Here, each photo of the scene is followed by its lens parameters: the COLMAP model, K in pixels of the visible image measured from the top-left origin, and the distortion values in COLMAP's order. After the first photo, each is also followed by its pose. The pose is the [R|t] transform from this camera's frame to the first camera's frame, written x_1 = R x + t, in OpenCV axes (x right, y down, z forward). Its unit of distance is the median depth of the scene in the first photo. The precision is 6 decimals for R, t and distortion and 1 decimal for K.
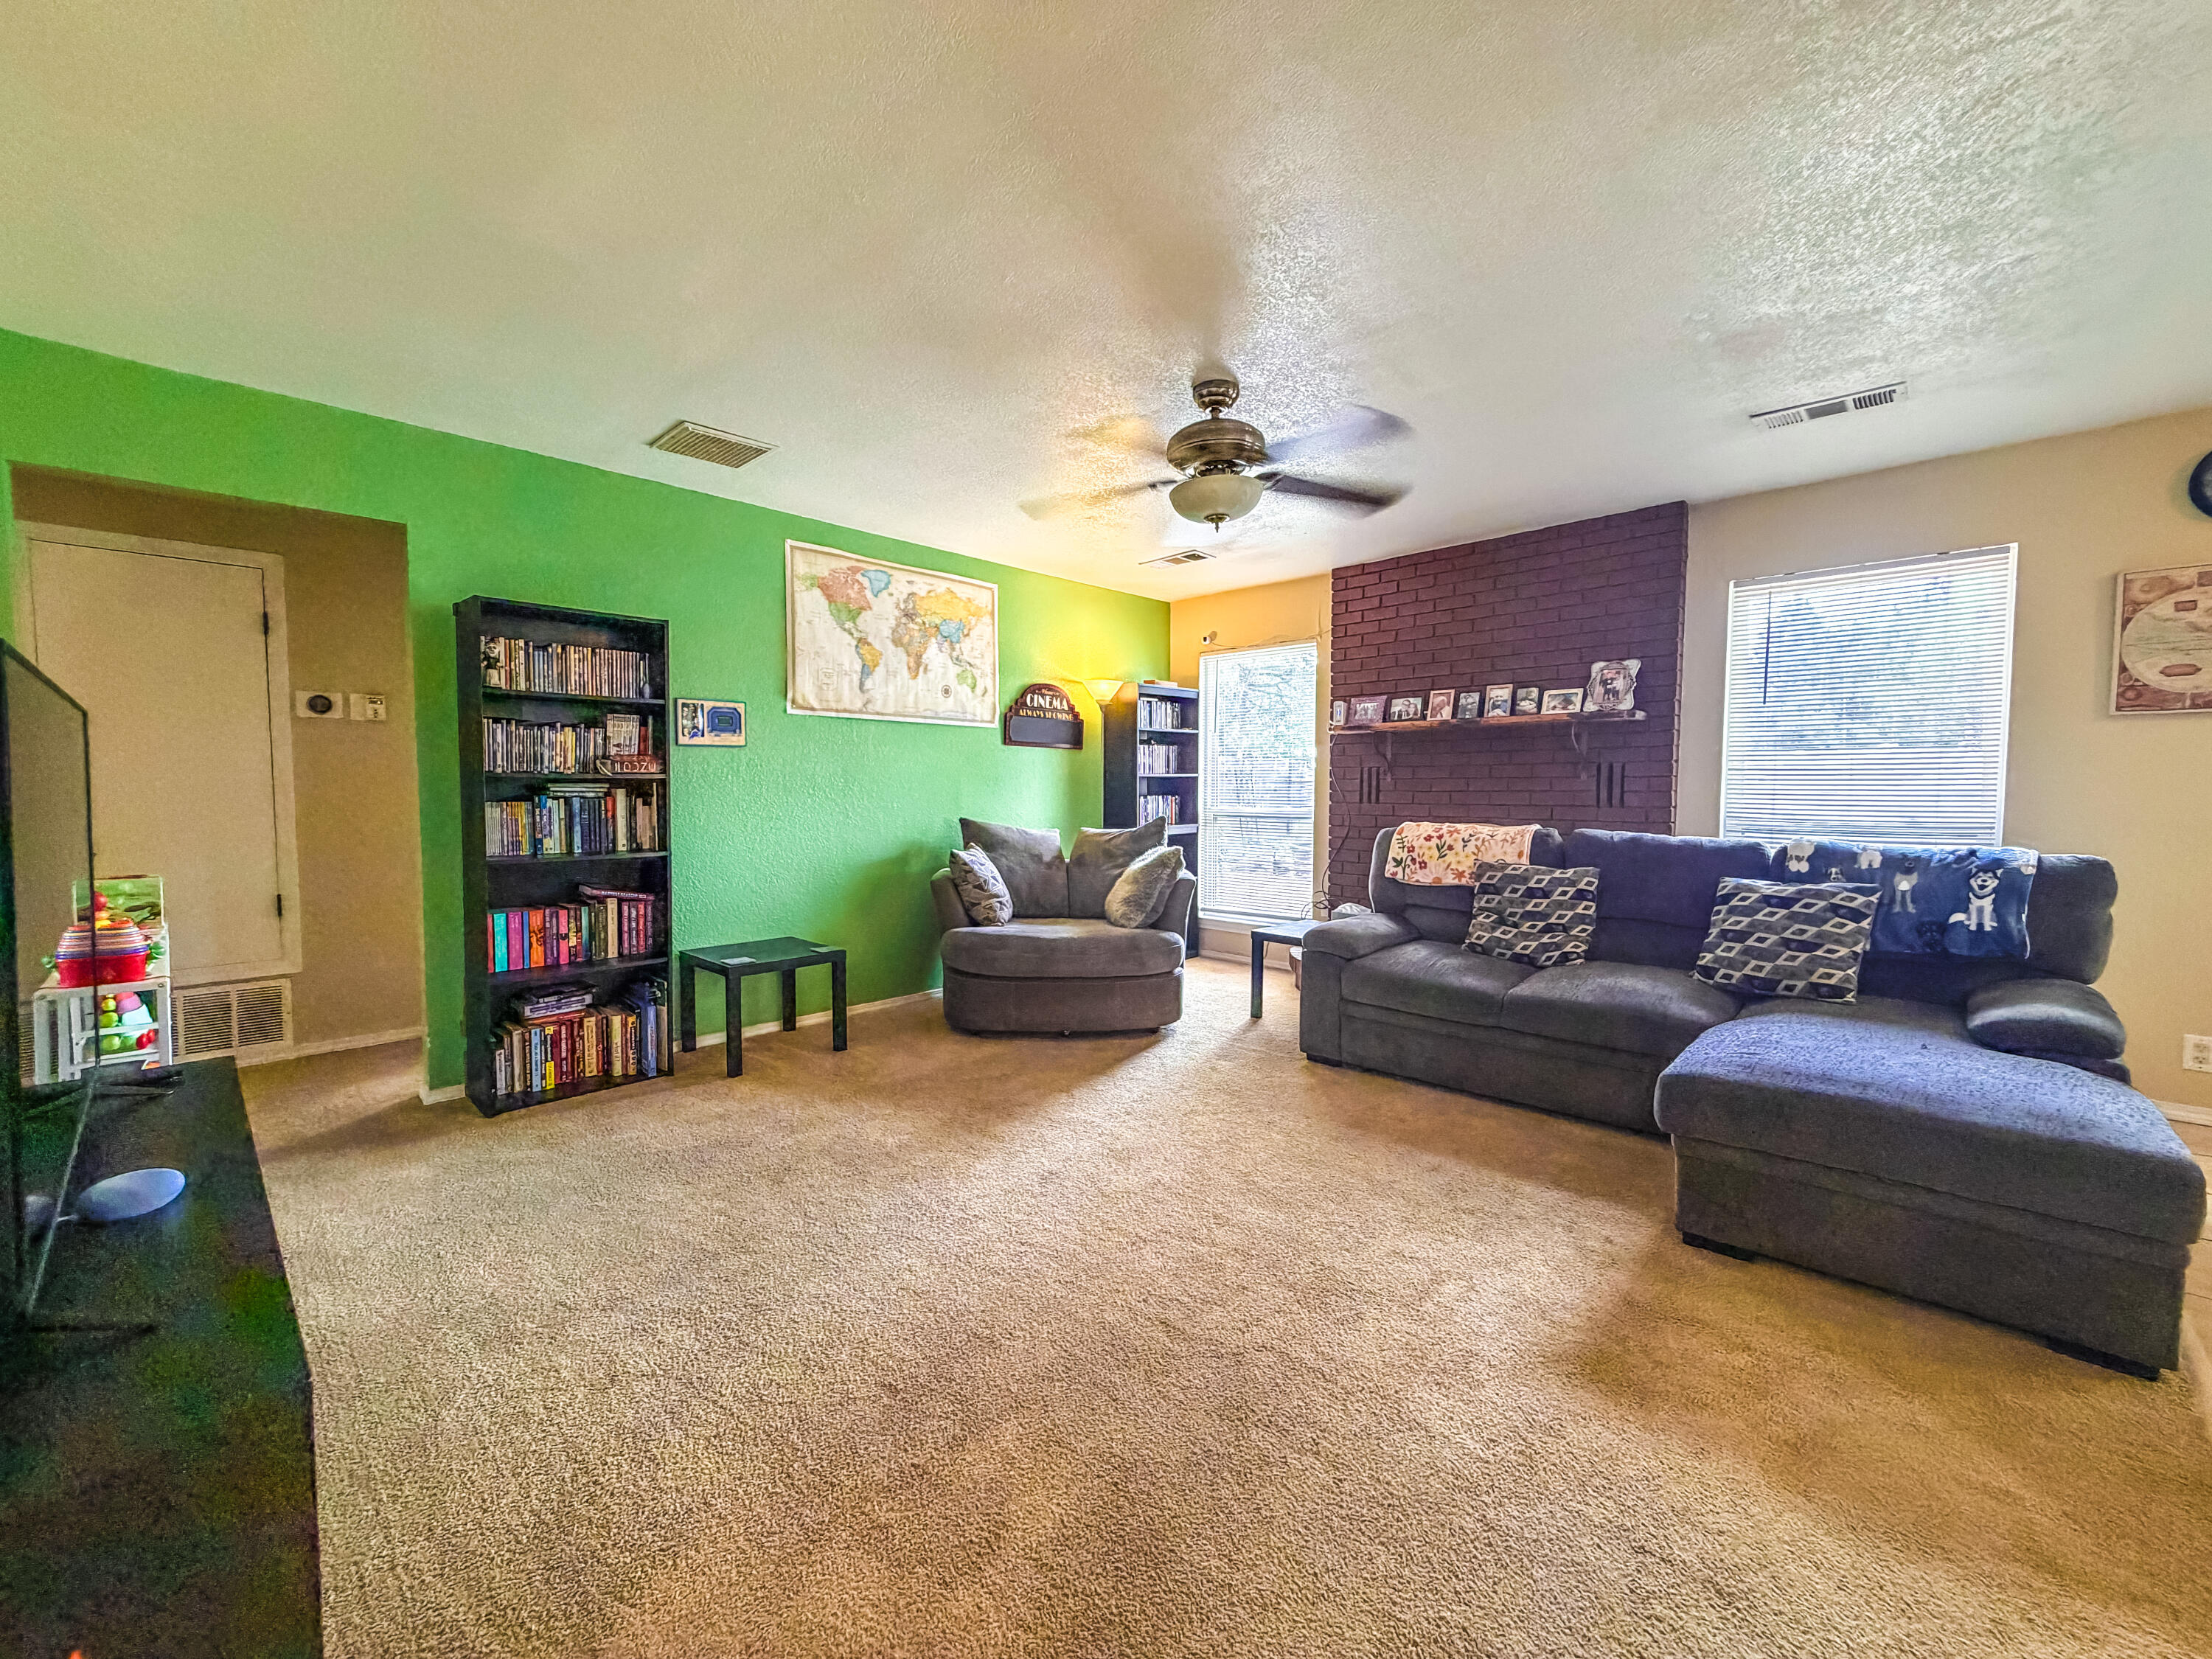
lens RADIAL K [[892.8, 0, 1108.7], [0, 892.8, 825.2], [0, 0, 1]] dist [0.003059, 0.000228]
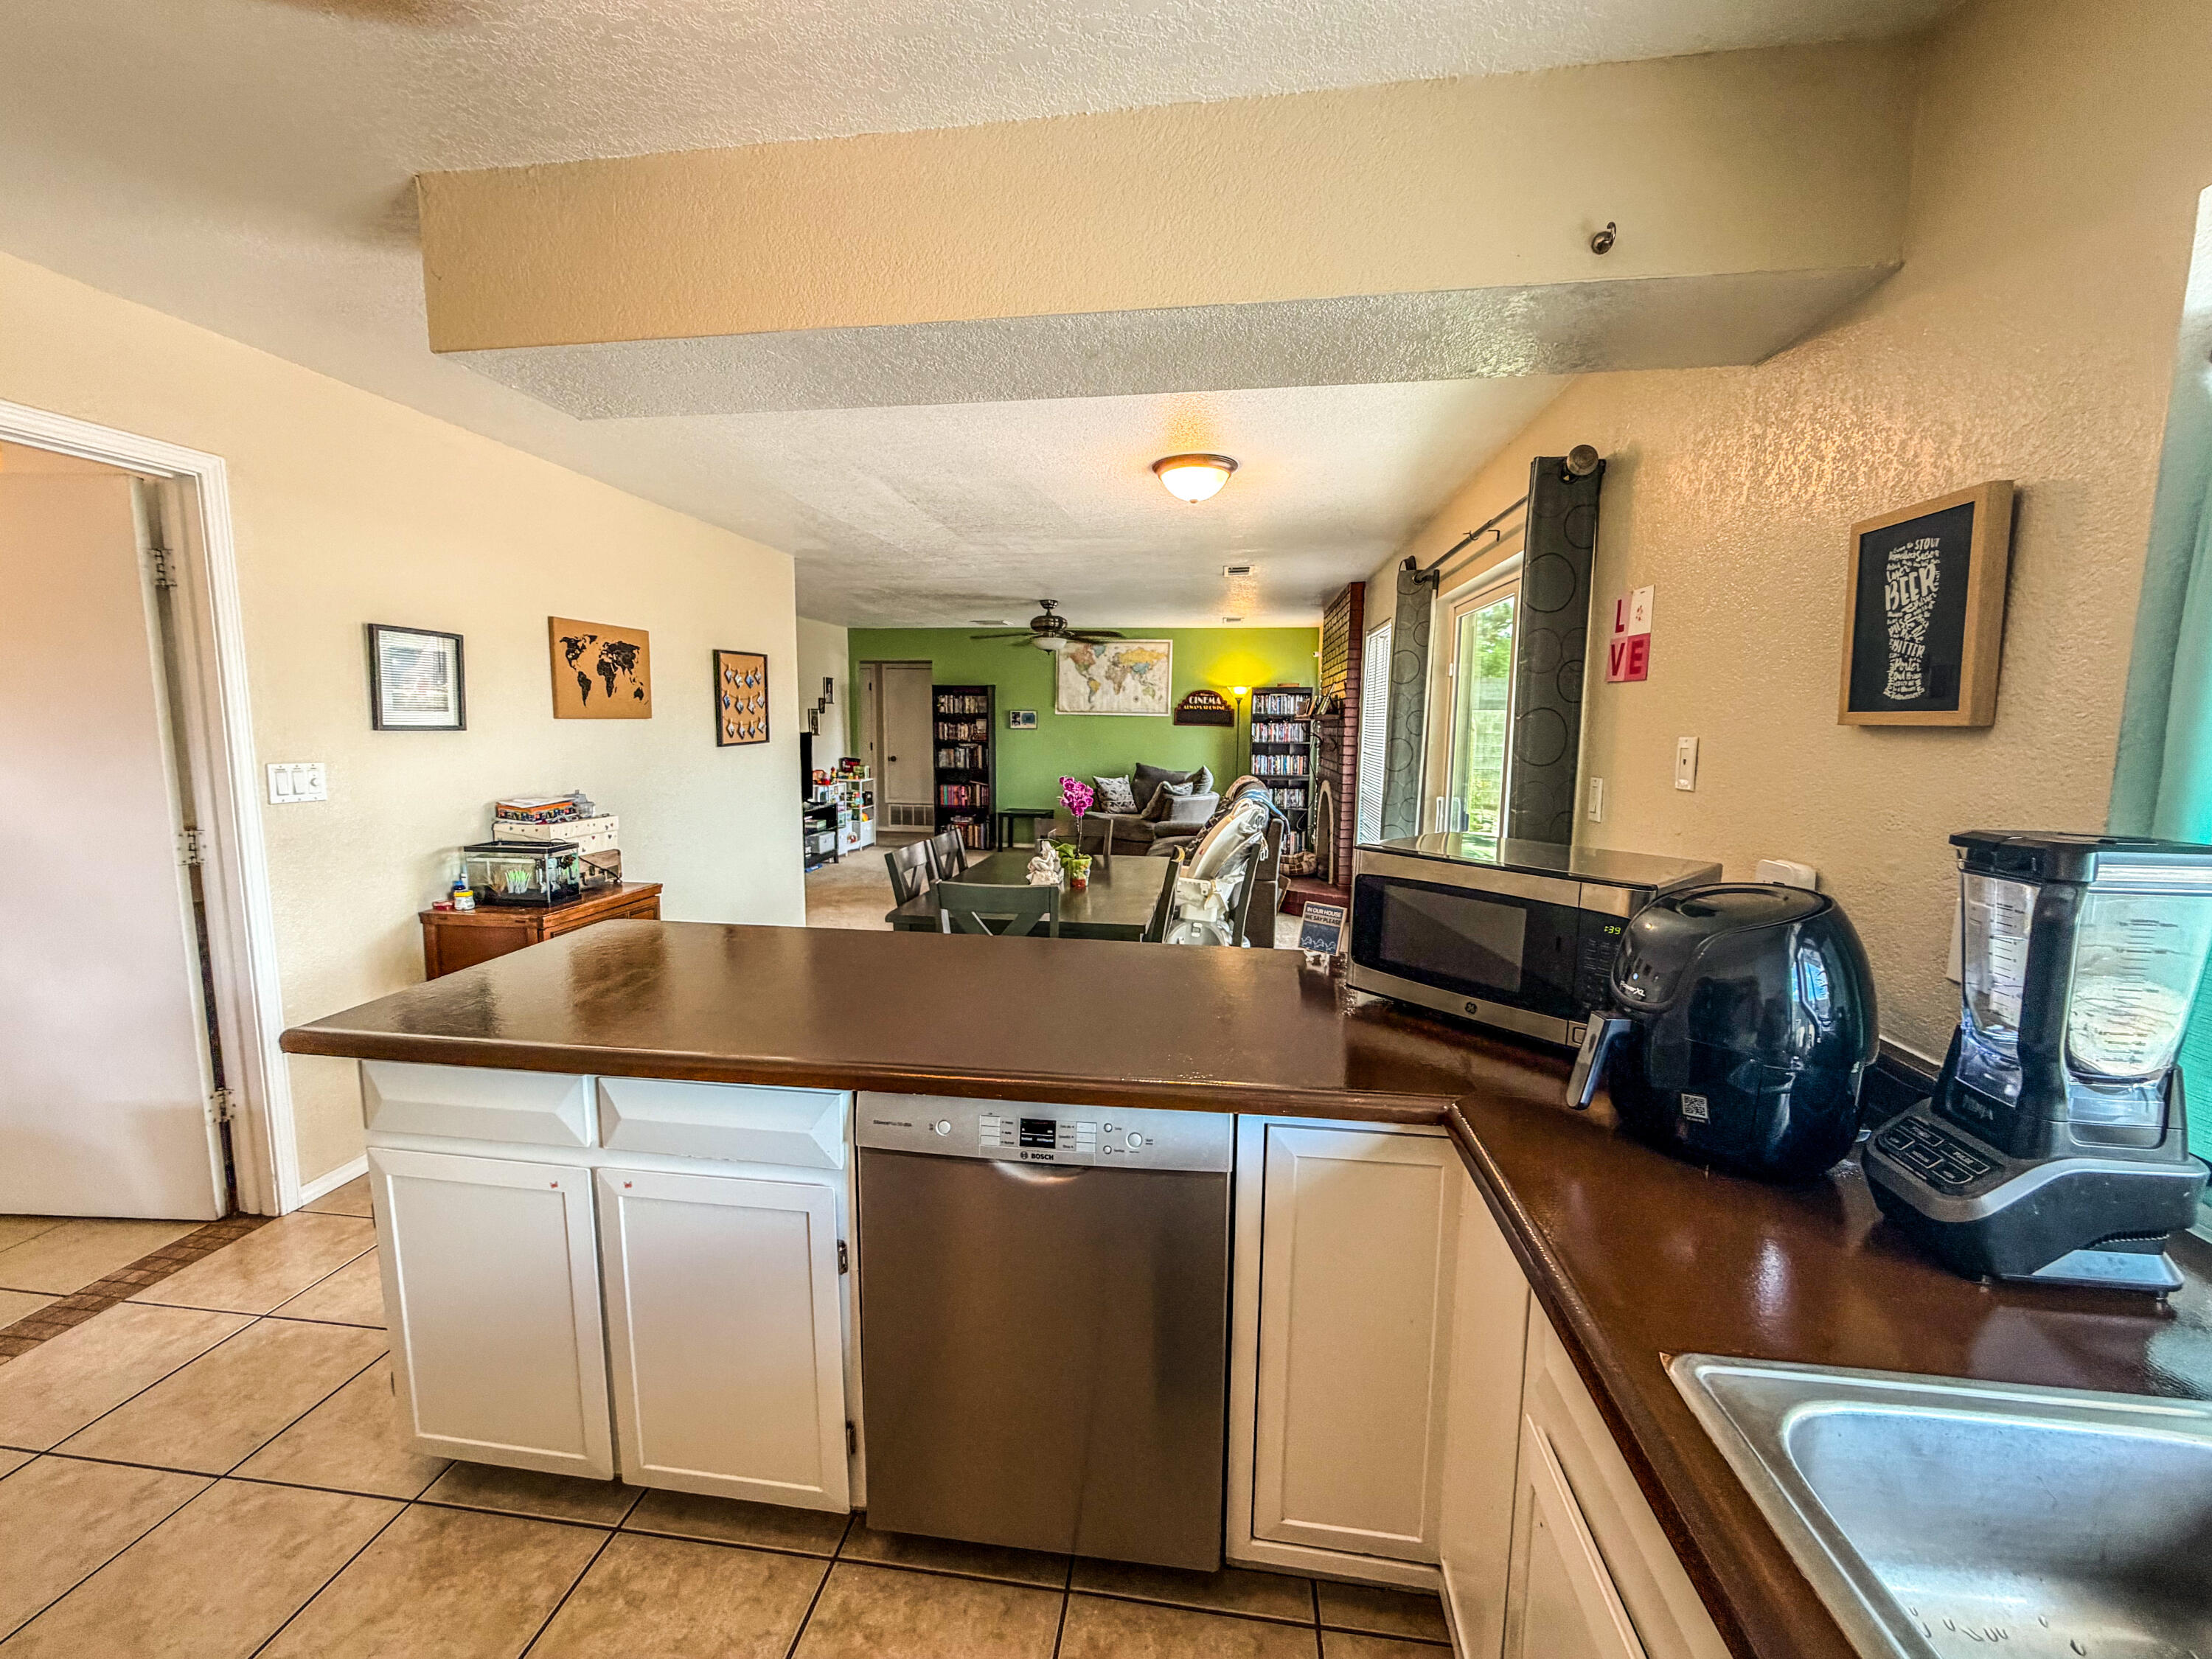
lens RADIAL K [[892.8, 0, 1097.0], [0, 892.8, 828.9], [0, 0, 1]] dist [0.003059, 0.000228]
pose [[0.585129, 0.108094, -0.803703, 1.549829], [-0.047467, 0.993943, 0.099122, -0.059735], [0.809549, -0.019850, 0.586716, -0.281422]]
